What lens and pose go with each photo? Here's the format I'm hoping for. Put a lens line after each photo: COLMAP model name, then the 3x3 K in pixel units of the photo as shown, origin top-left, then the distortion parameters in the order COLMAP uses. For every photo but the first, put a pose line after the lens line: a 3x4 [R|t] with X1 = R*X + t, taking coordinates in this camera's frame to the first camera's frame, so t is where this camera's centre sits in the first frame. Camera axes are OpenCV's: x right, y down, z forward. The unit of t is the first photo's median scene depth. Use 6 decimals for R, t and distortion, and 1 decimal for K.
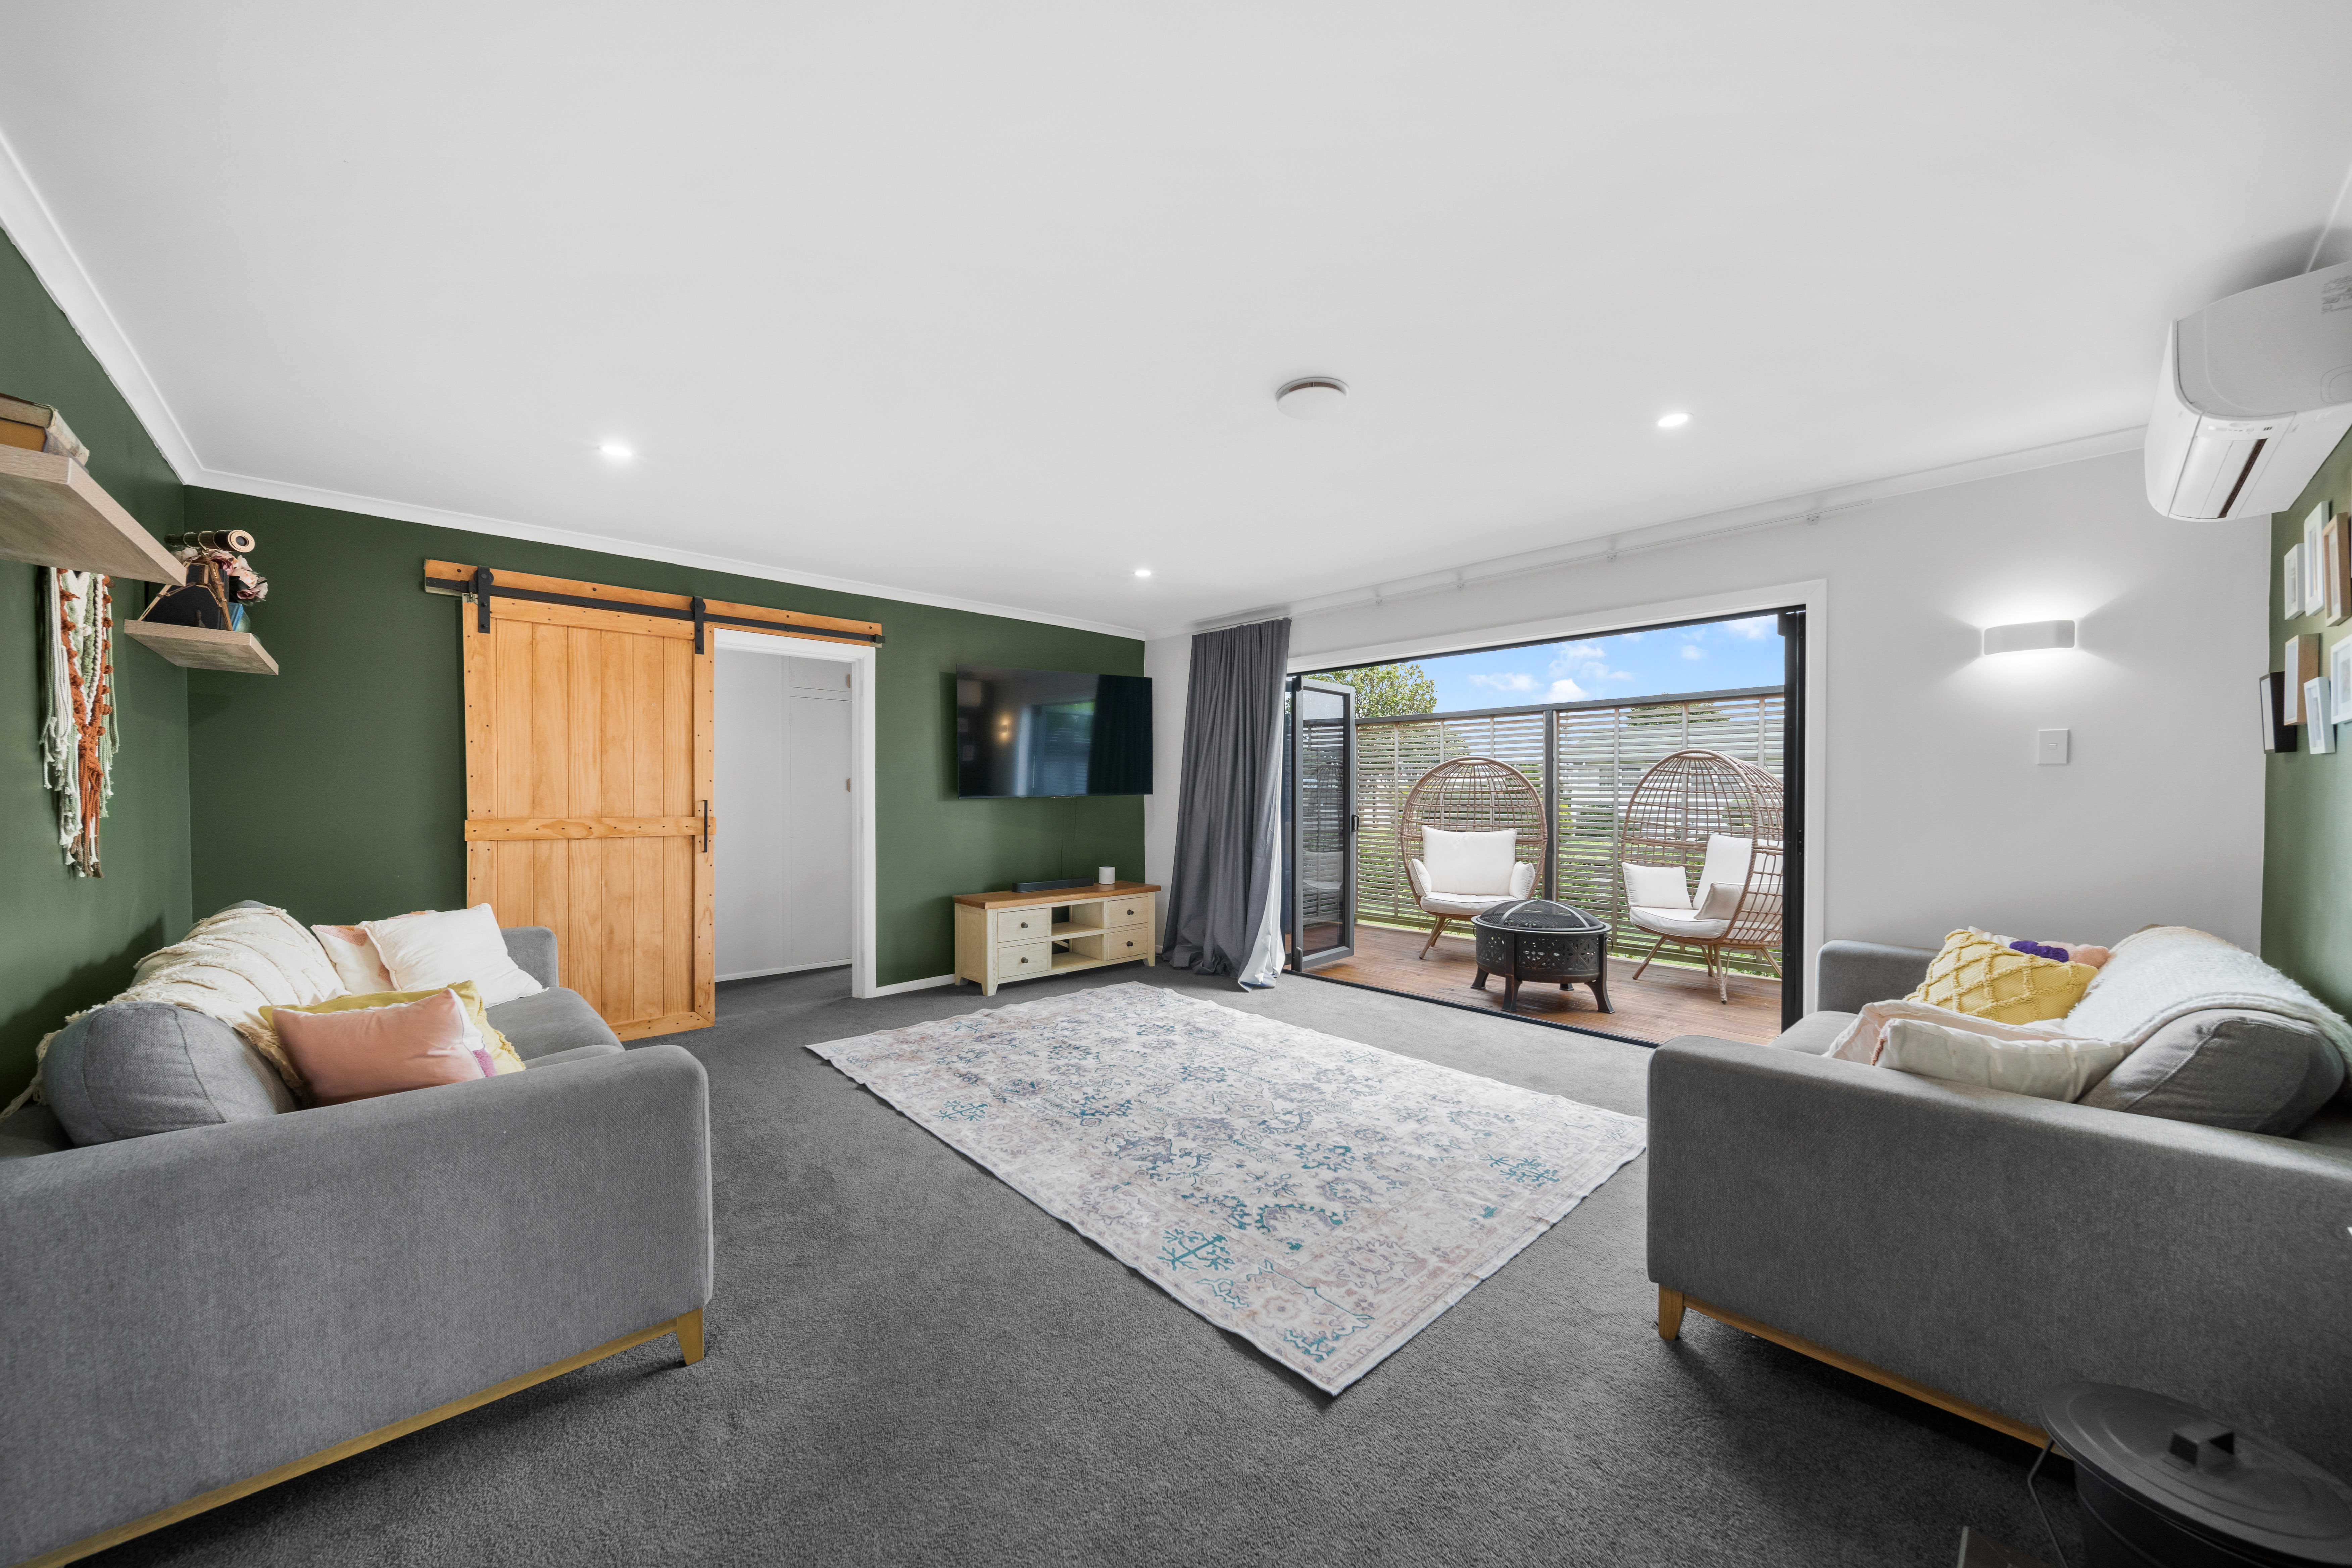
lens RADIAL K [[831.6, 0, 1173.1], [0, 831.6, 791.5], [0, 0, 1]] dist [-0.008674, -0.000220]
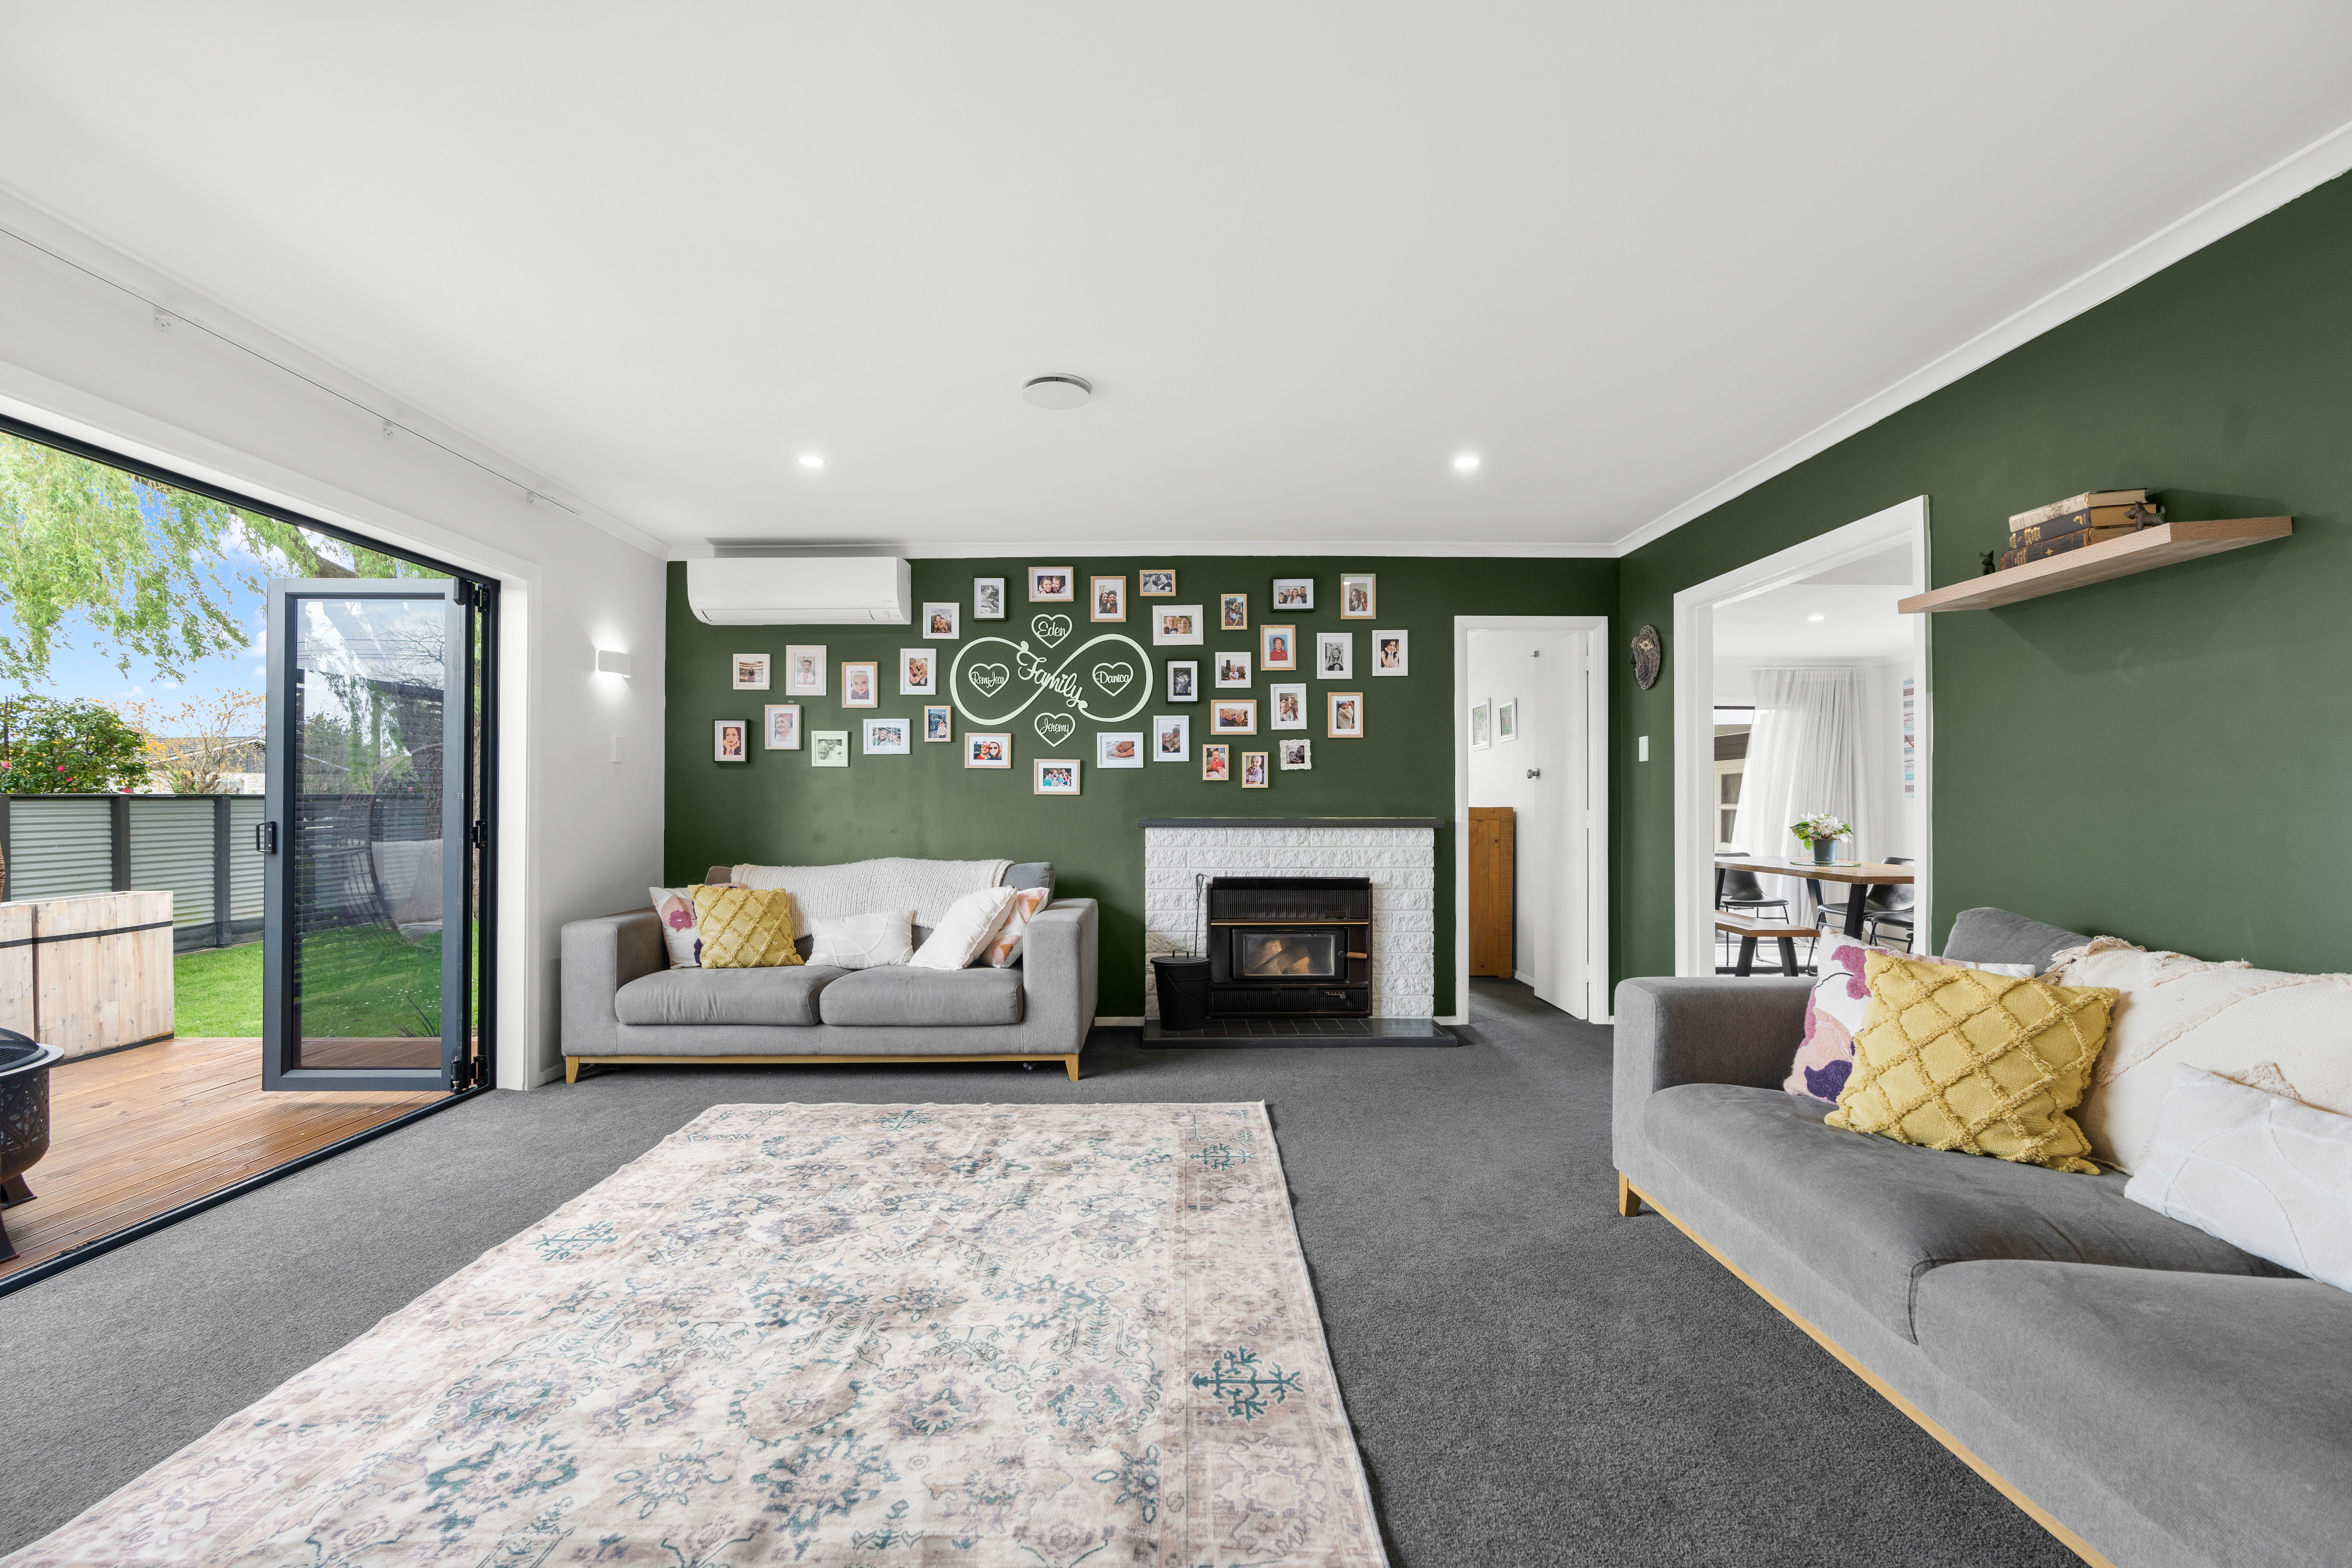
lens RADIAL K [[1078.5, 0, 1170.2], [0, 1078.5, 790.4], [0, 0, 1]] dist [-0.003126, -0.000218]
pose [[-0.729199, 0.003042, 0.684295, -0.579828], [0.004536, 0.999990, 0.000389, 0.020996], [-0.684286, 0.003388, -0.729206, 1.303254]]
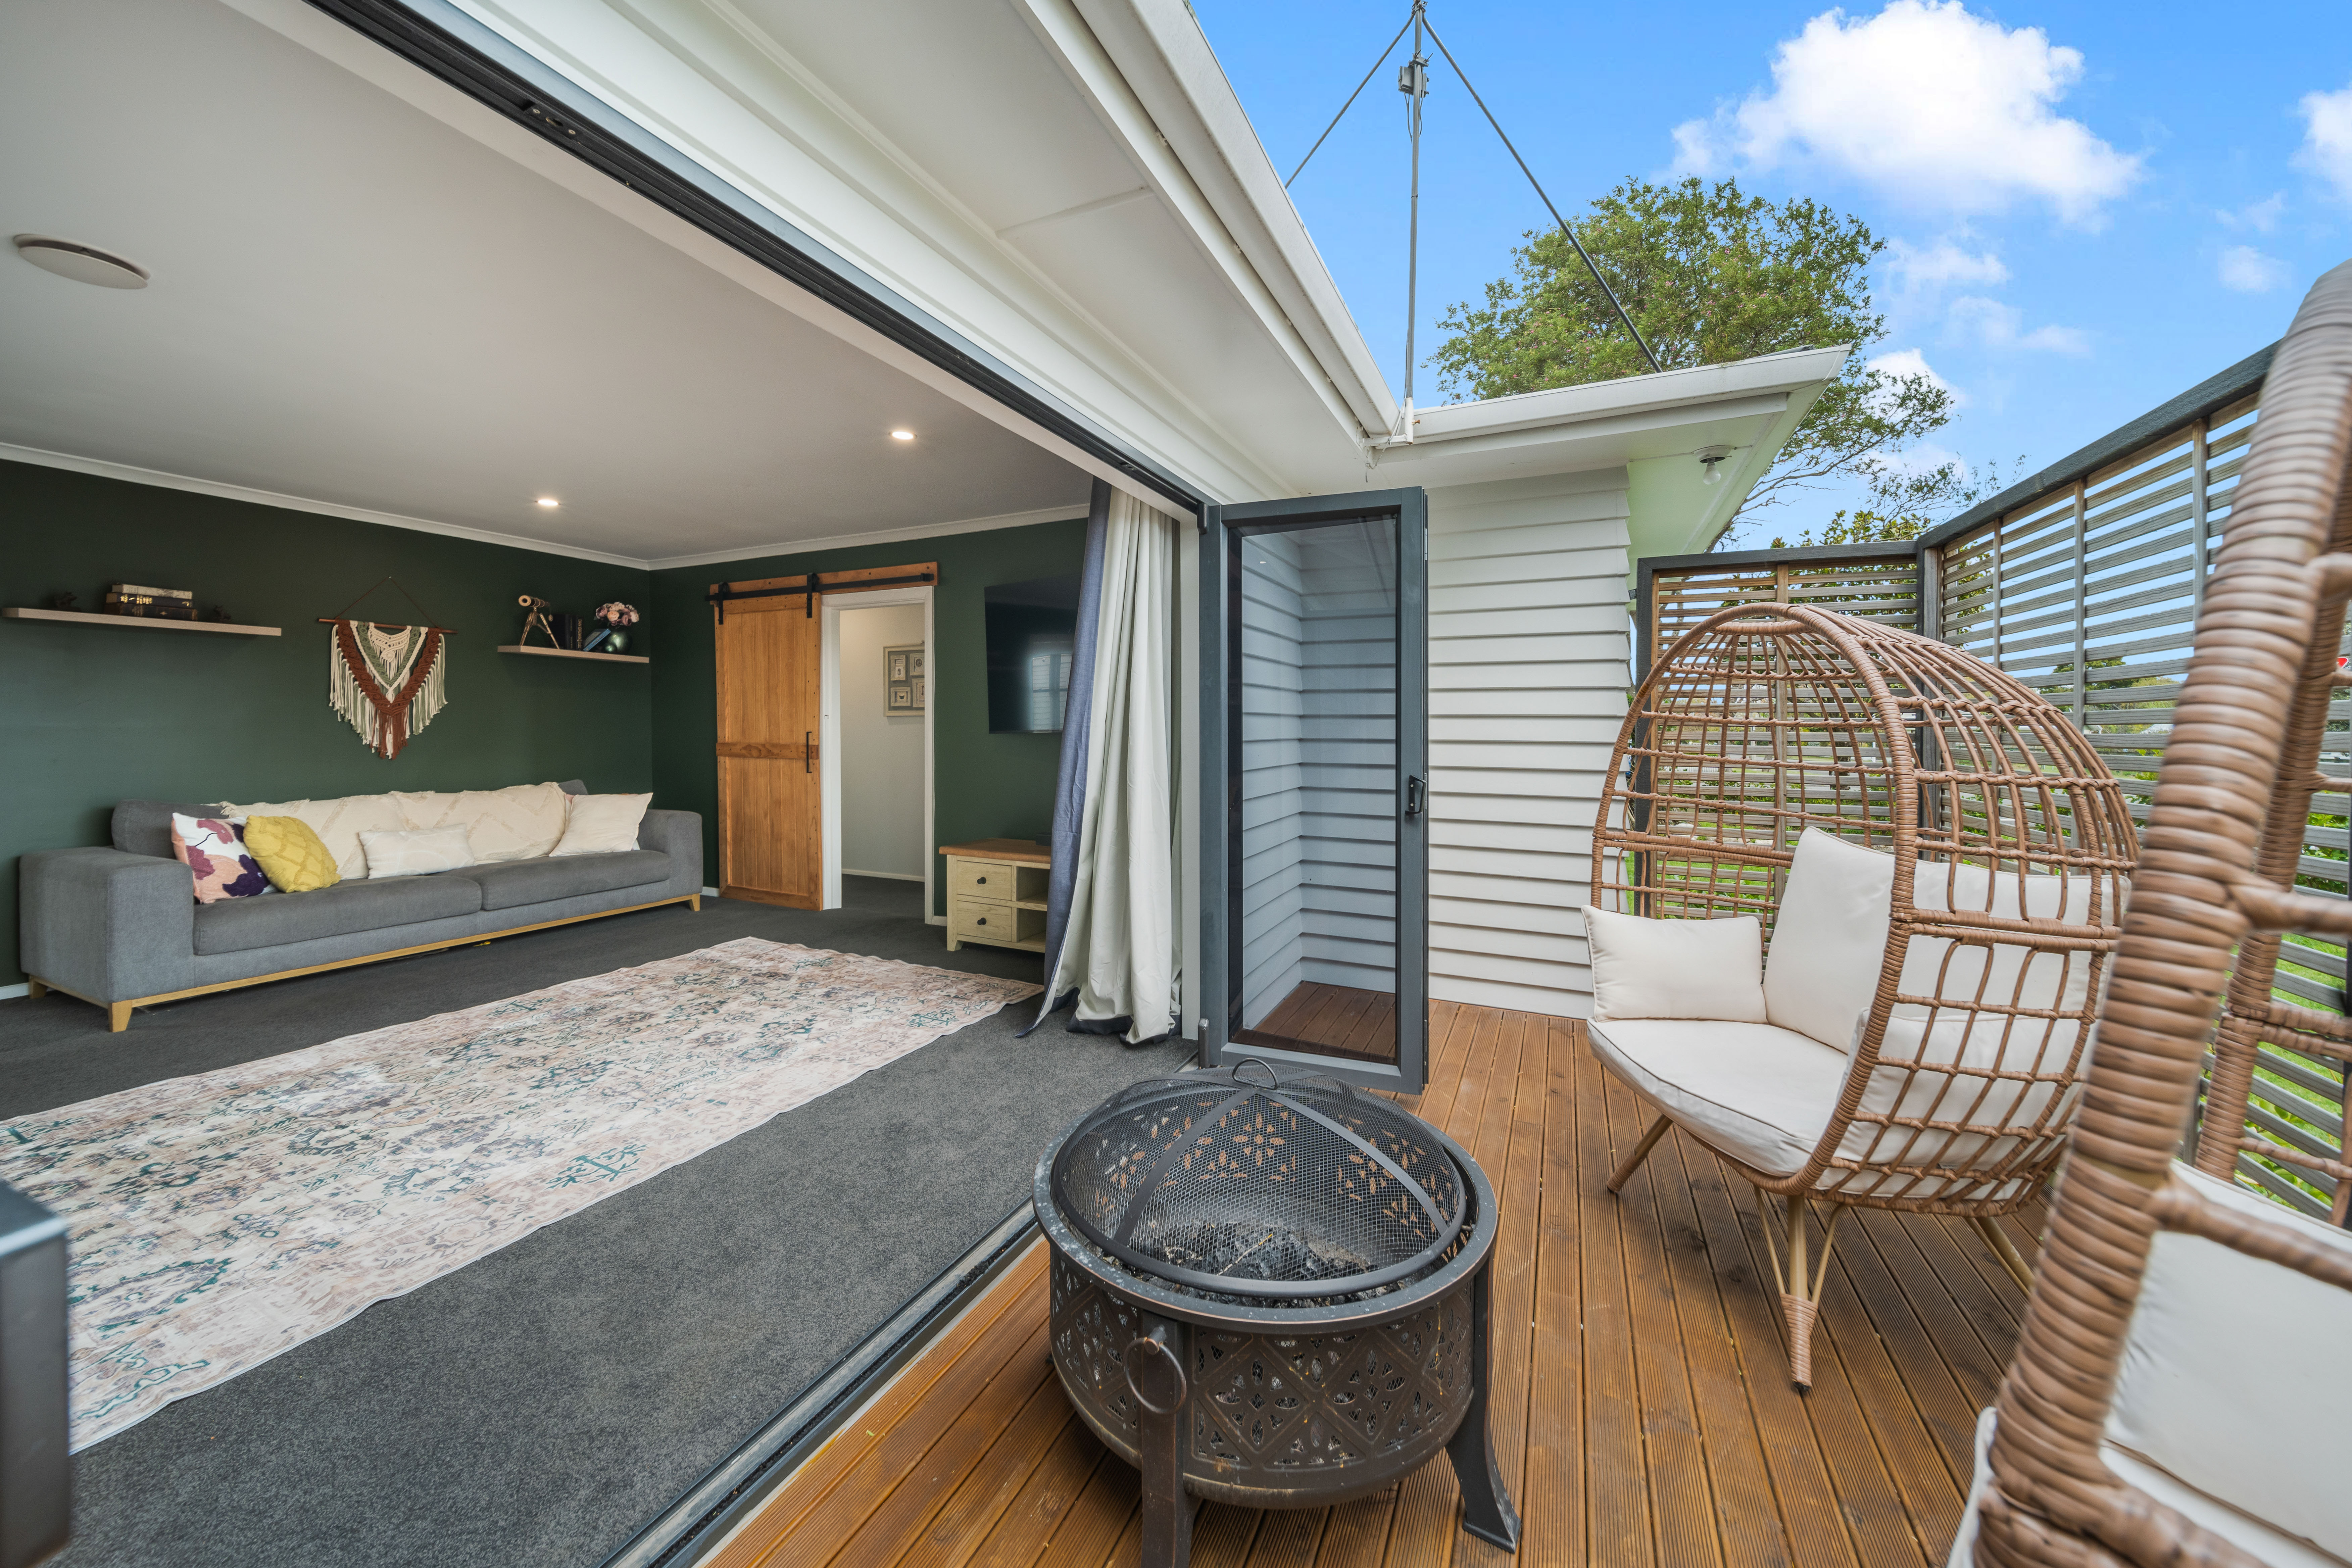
lens RADIAL K [[831.6, 0, 1181.4], [0, 831.6, 731.4], [0, 0, 1]] dist [-0.008674, -0.000220]
pose [[0.387562, -0.000465, -0.921844, 0.963337], [-0.007041, 0.999969, -0.003465, 0.011508], [0.921817, 0.007833, 0.387547, 1.197087]]
